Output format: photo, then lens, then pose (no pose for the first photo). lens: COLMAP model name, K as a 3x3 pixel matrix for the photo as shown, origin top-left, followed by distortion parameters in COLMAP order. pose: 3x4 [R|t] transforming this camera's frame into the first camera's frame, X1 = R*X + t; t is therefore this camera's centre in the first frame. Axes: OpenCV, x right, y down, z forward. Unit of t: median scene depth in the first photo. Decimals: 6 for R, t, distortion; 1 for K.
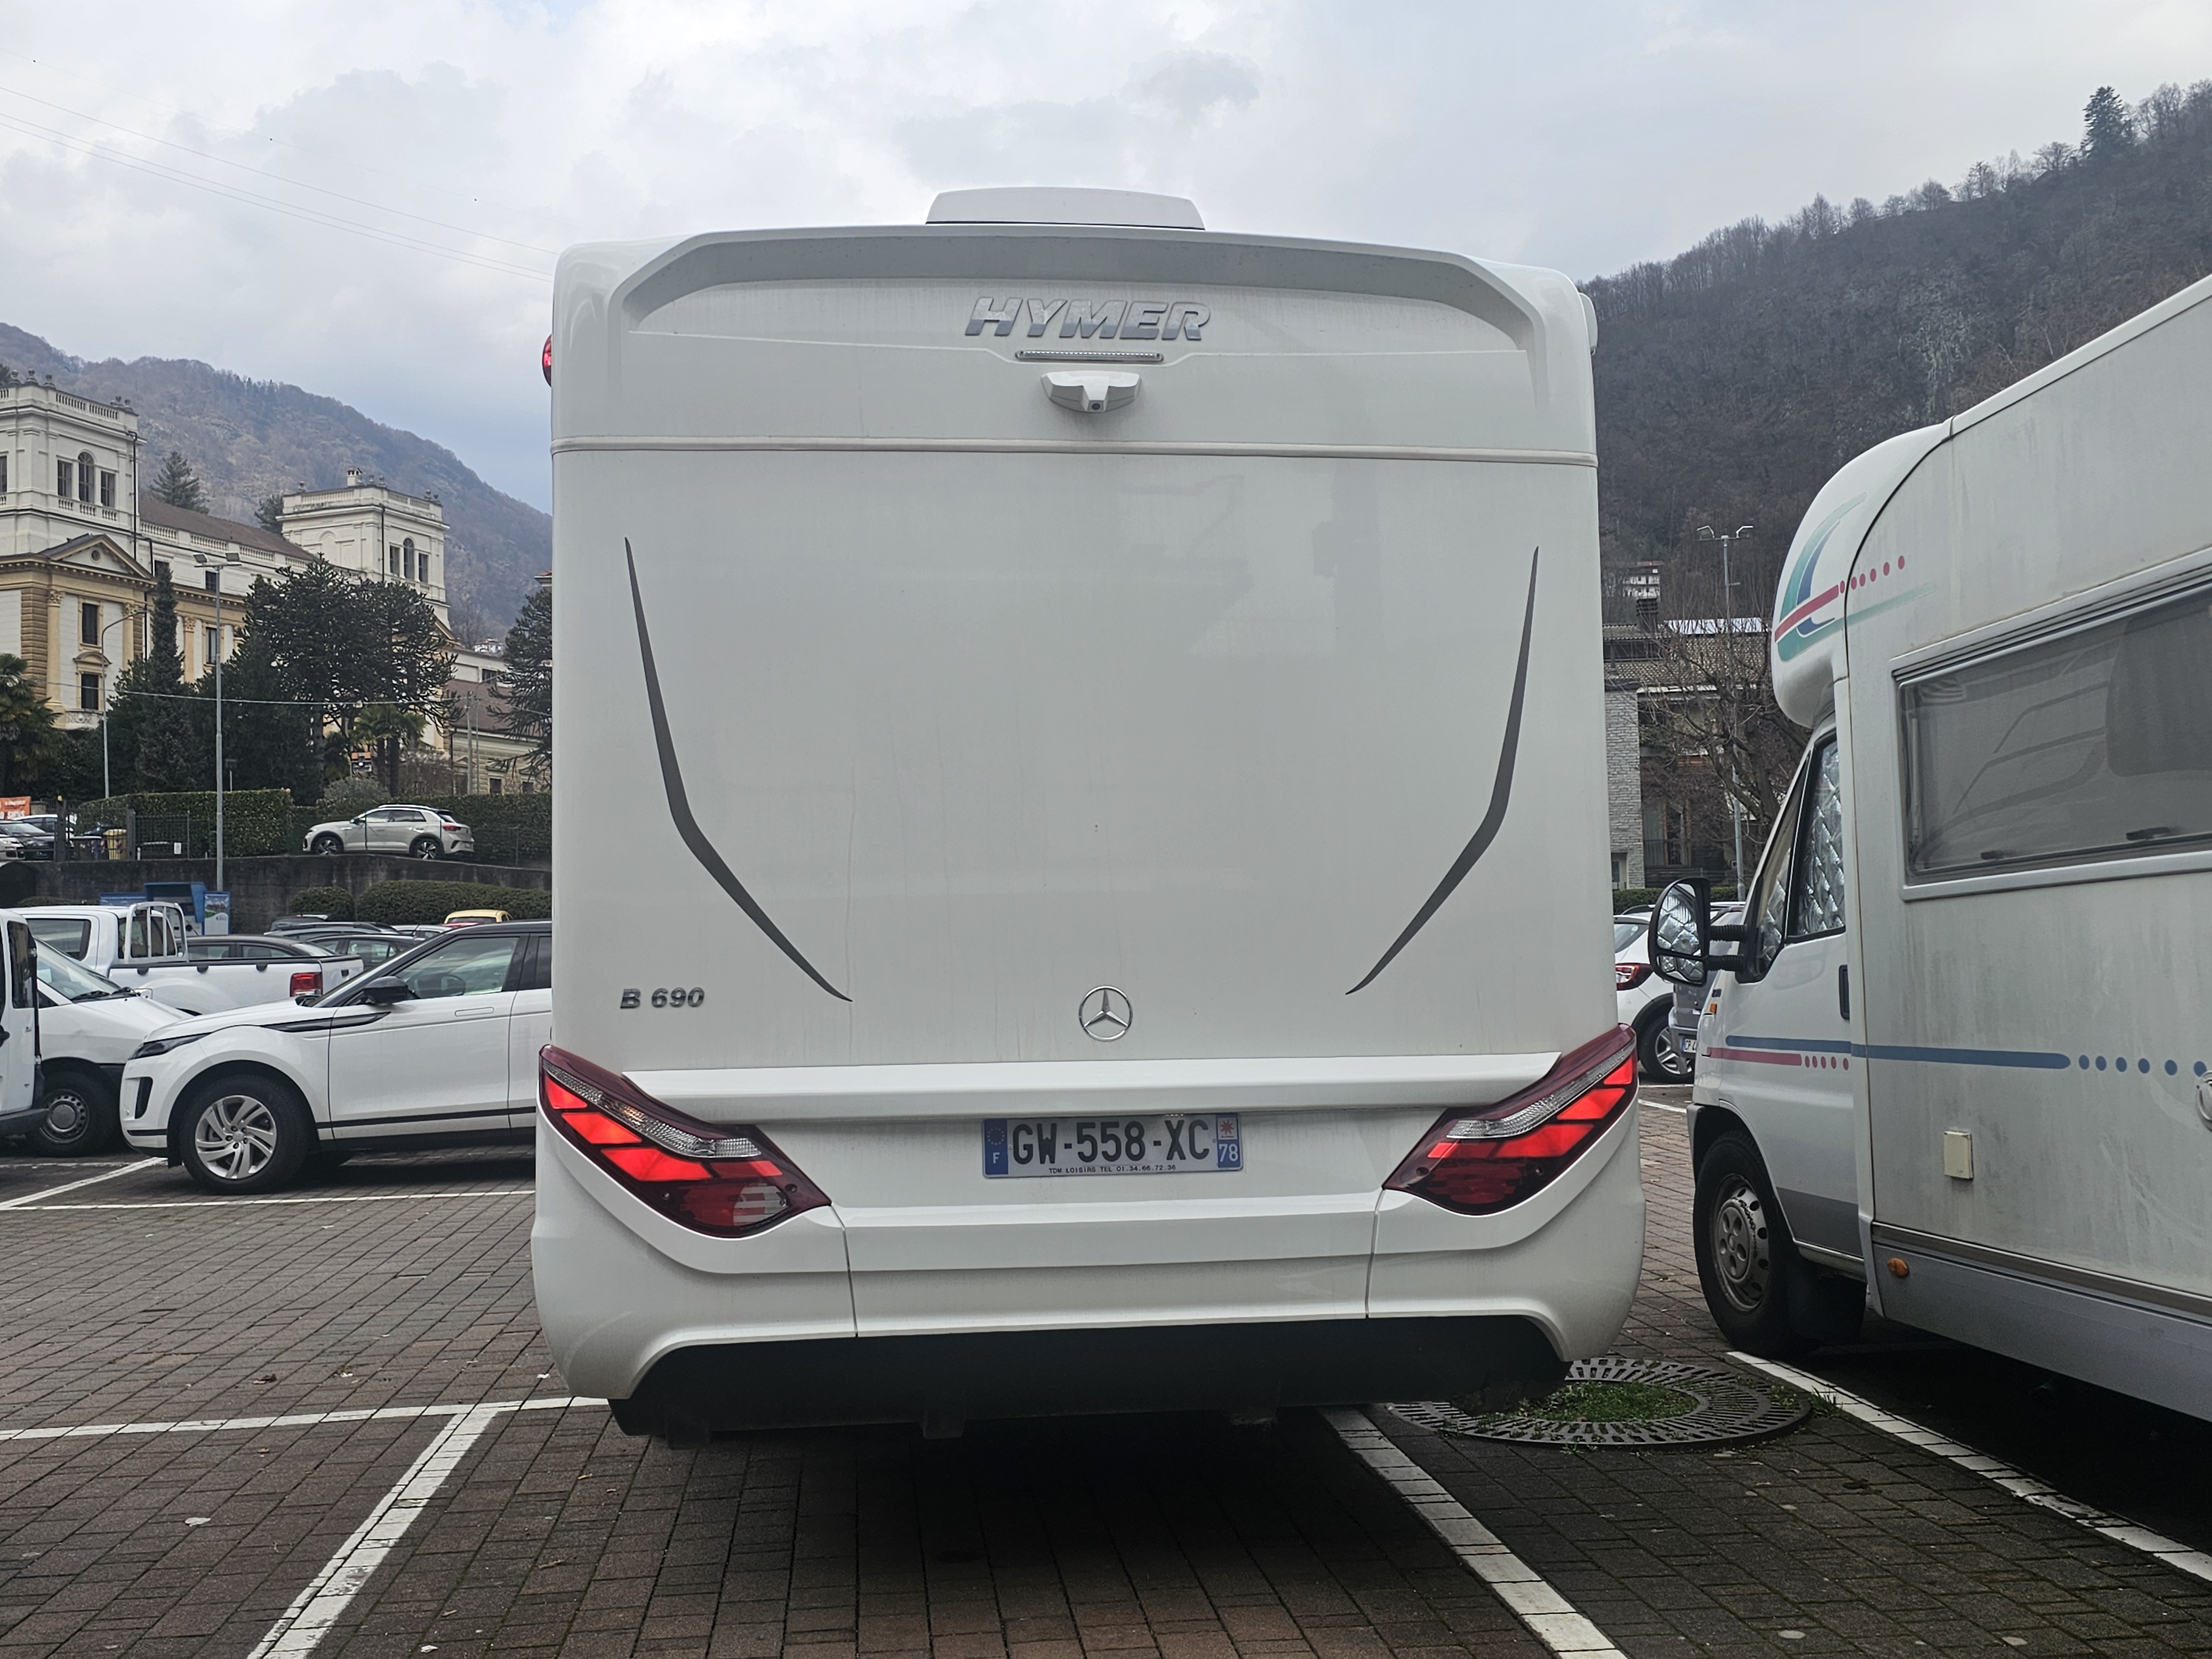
lens RADIAL K [[1914.1, 0, 1097.1], [0, 1914.1, 821.6], [0, 0, 1]] dist [0.051360, -0.034276]
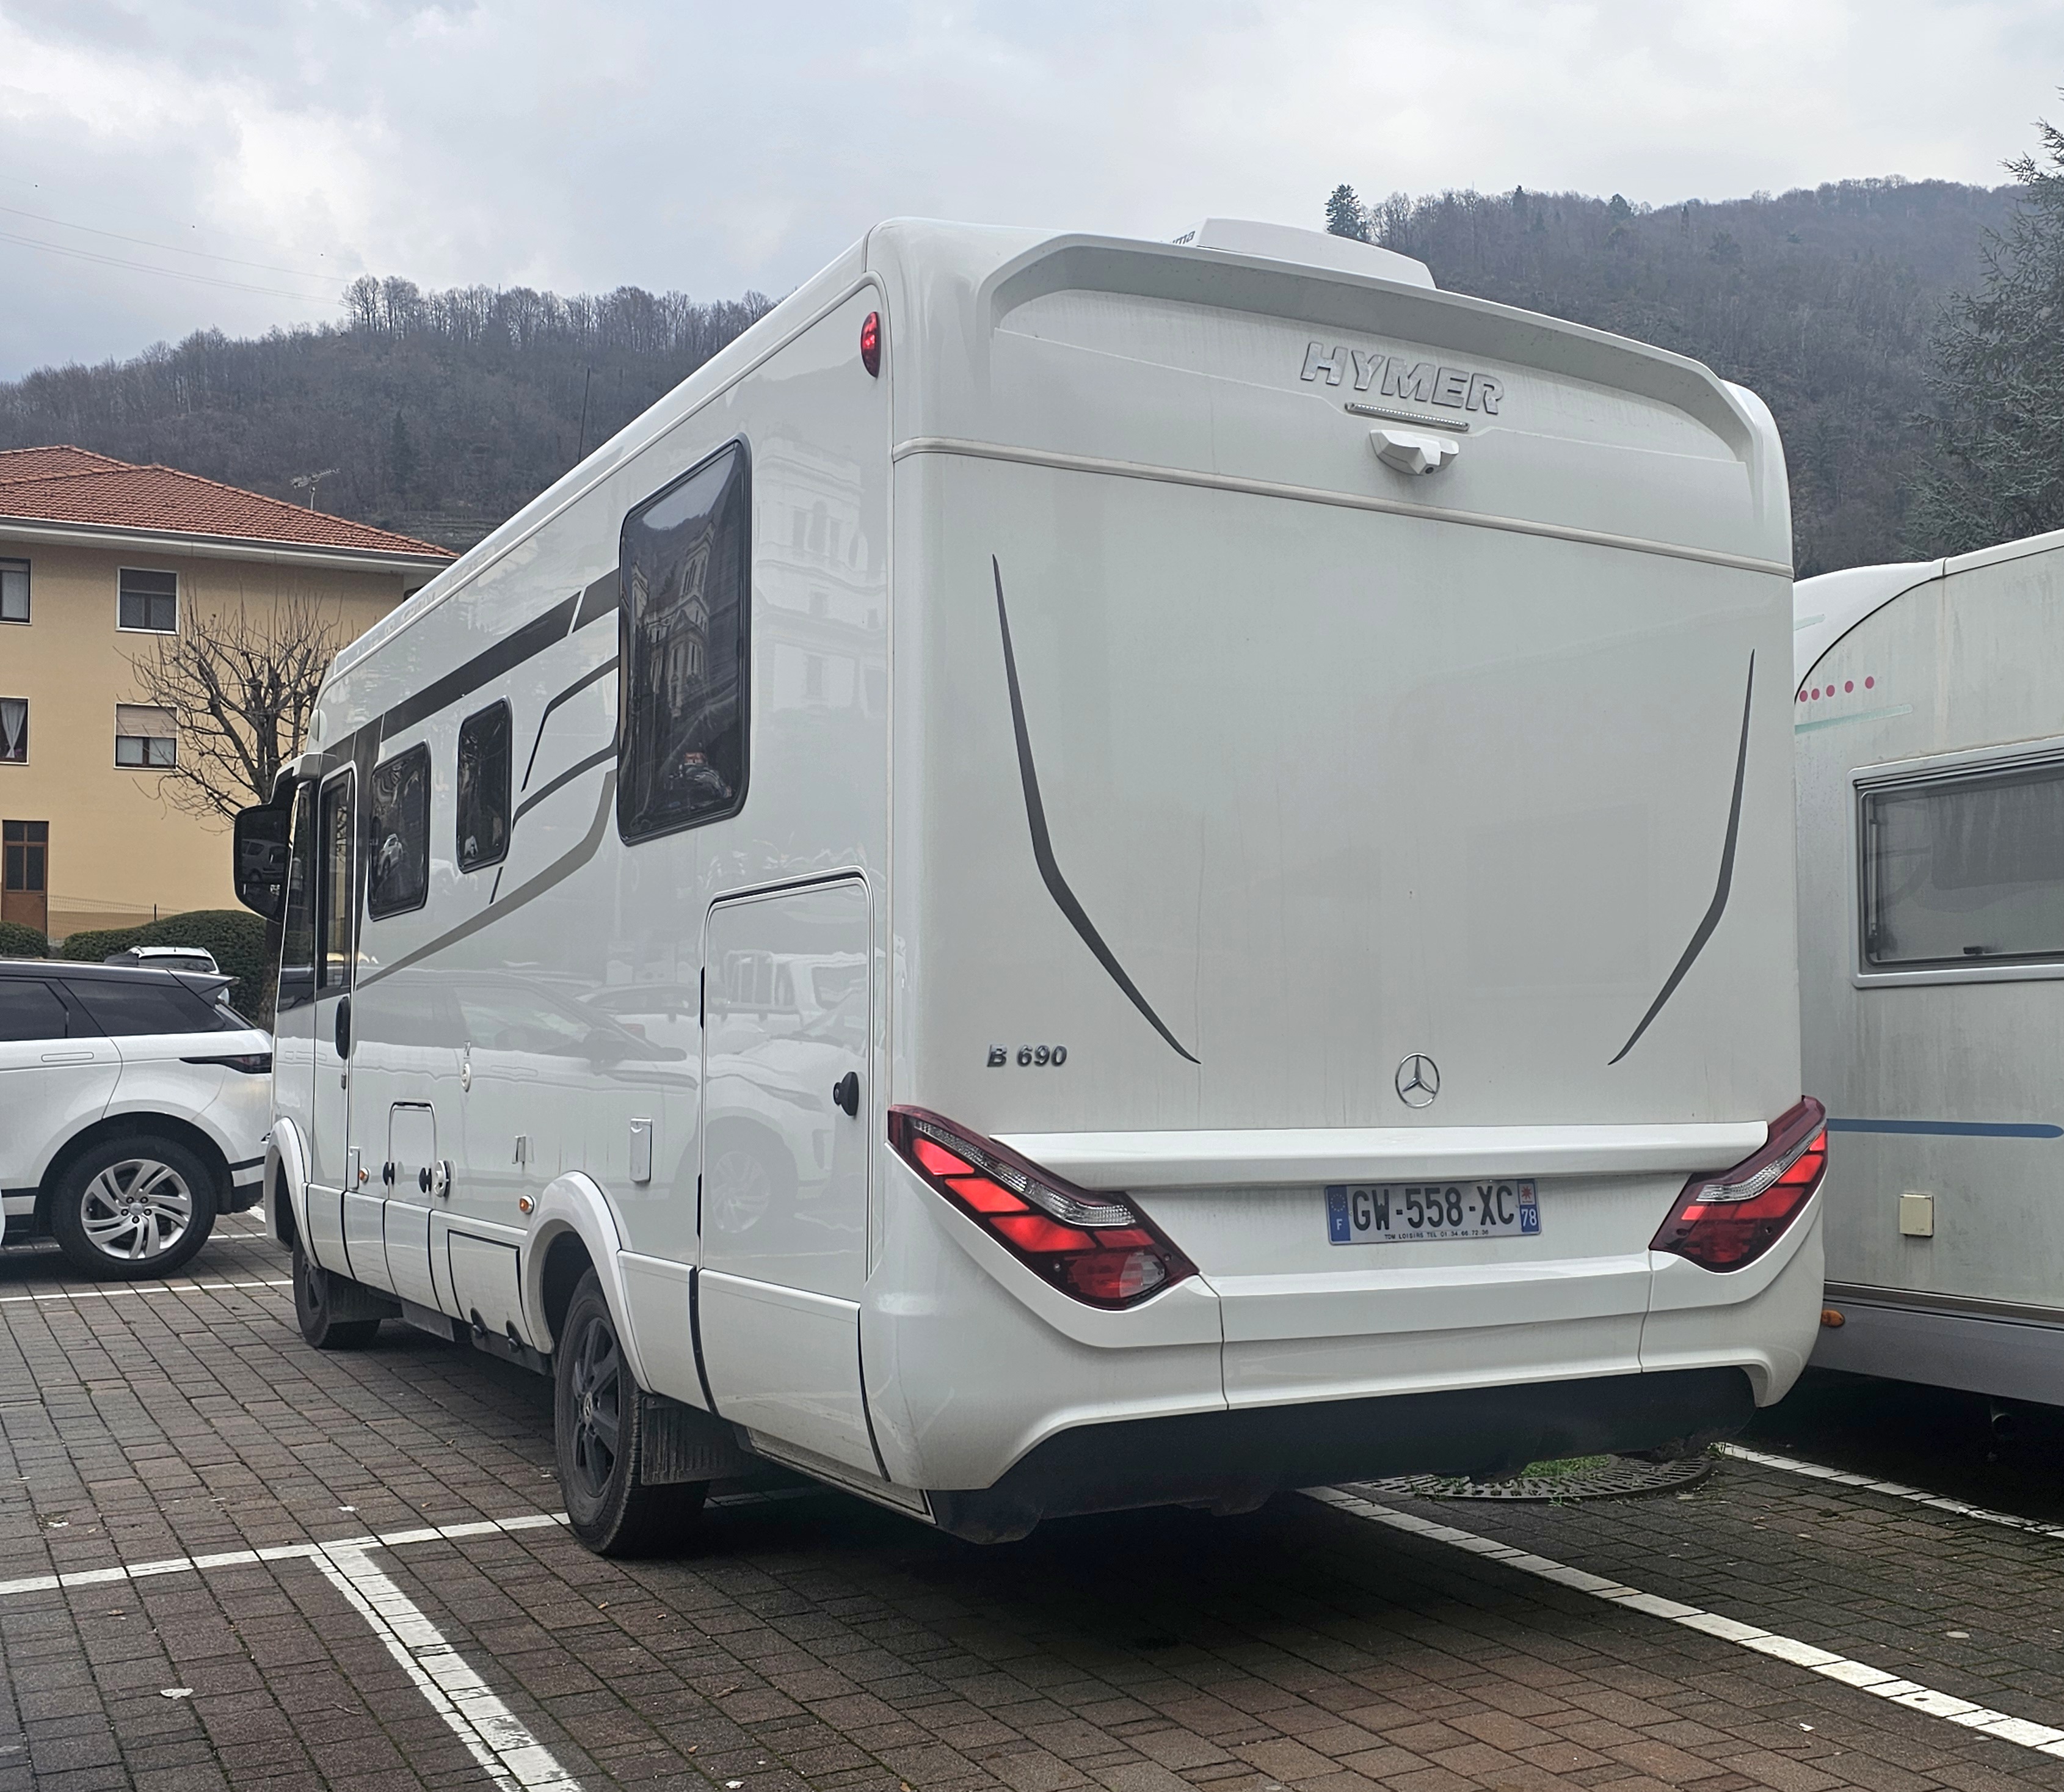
lens RADIAL K [[2170.6, 0, 1038.2], [0, 2170.6, 901.1], [0, 0, 1]] dist [0.034512, 0.000000]
pose [[0.921751, 0.044164, 0.385259, -0.603340], [-0.048698, 0.998812, 0.002016, 0.014149], [-0.384712, -0.020619, 0.922806, 0.031731]]
